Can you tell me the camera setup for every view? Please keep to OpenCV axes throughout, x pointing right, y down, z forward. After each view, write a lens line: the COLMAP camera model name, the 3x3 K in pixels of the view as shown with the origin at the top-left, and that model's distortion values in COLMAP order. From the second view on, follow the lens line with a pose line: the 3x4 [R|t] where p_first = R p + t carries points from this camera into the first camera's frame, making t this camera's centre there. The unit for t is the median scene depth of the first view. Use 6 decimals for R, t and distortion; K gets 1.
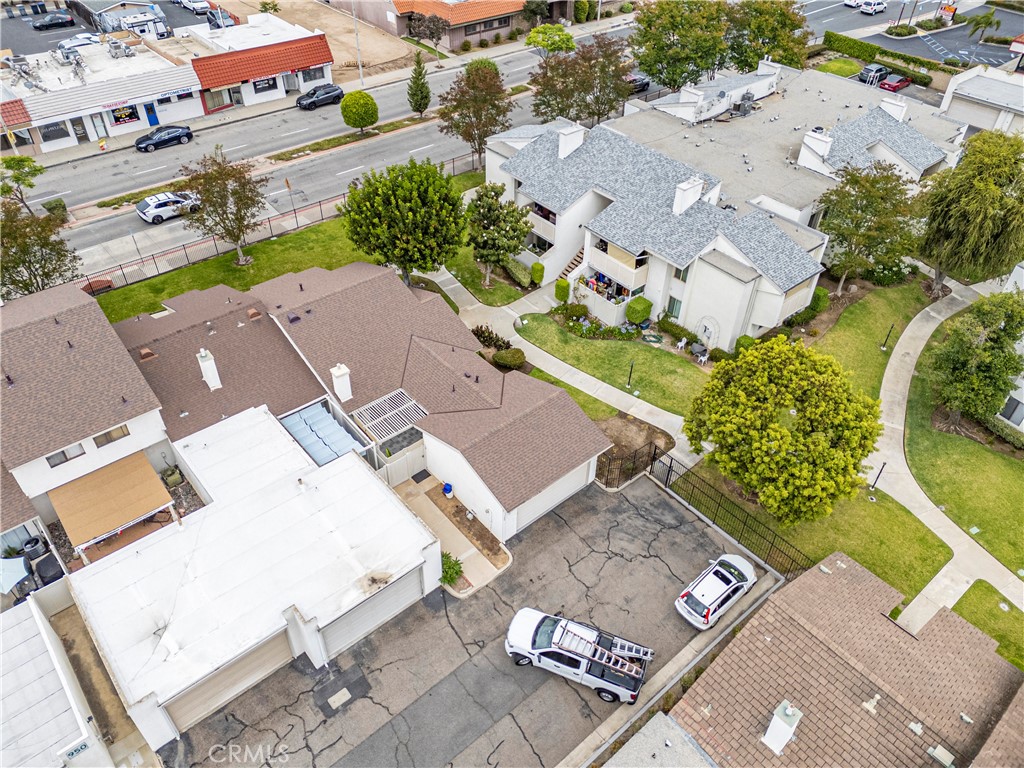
lens RADIAL K [[746.5, 0, 512.0], [0, 746.5, 384.0], [0, 0, 1]] dist [0.103639, -0.118168]
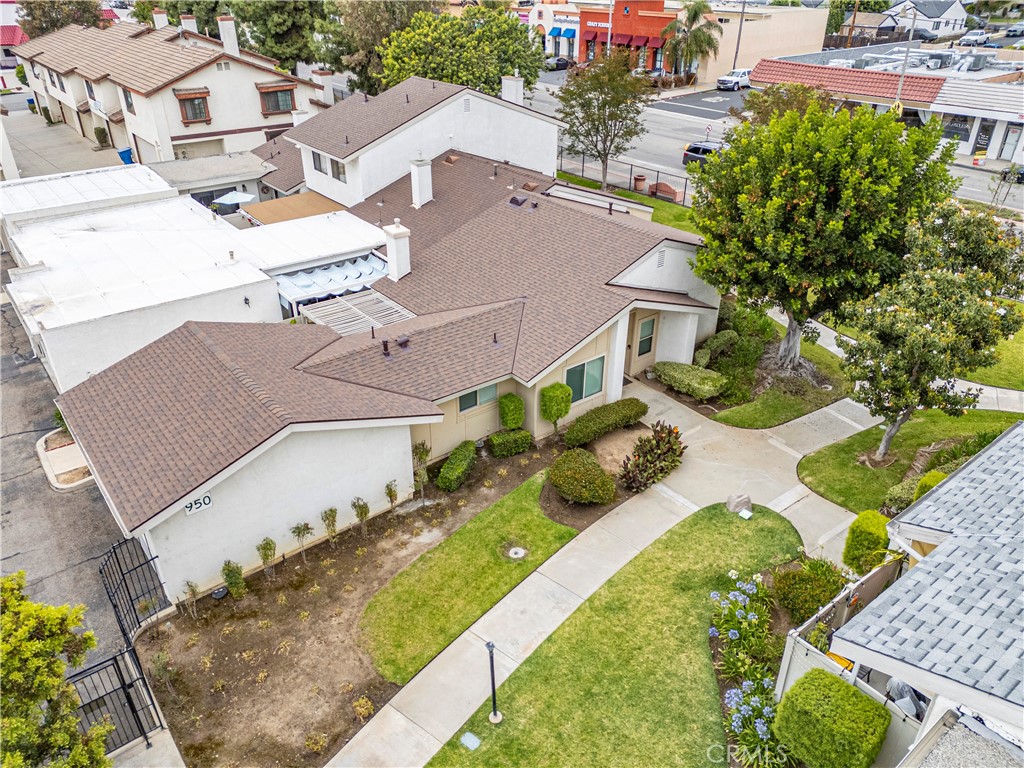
lens RADIAL K [[746.5, 0, 512.0], [0, 746.5, 384.0], [0, 0, 1]] dist [0.103639, -0.118168]
pose [[-0.037395, 0.475775, -0.878772, 0.255268], [-0.654949, 0.652511, 0.381146, -0.150164], [0.754747, 0.589804, 0.287208, 0.560935]]
